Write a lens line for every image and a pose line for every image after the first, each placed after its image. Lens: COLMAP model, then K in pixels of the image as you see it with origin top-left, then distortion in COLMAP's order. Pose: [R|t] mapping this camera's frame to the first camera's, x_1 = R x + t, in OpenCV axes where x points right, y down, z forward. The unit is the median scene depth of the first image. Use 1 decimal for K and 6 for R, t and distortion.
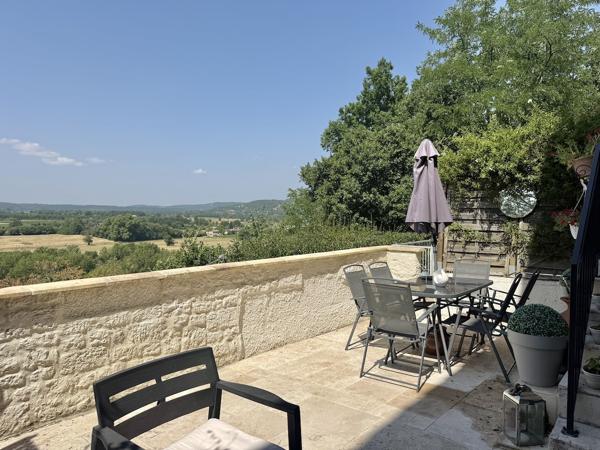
lens RADIAL K [[429.3, 0, 303.4], [0, 429.3, 219.2], [0, 0, 1]] dist [0.059428, -0.026630]
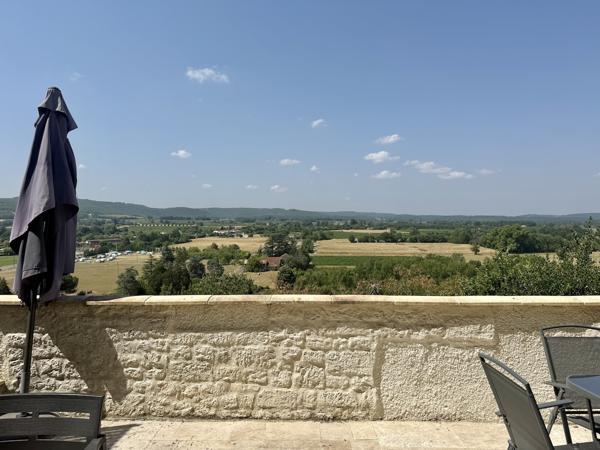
lens RADIAL K [[429.3, 0, 300.7], [0, 429.3, 227.4], [0, 0, 1]] dist [0.059428, -0.026630]
pose [[0.654071, 0.005242, -0.756415, 0.342992], [-0.008183, 0.999967, -0.000146, -0.025007], [0.756389, 0.006286, 0.654092, 0.350921]]
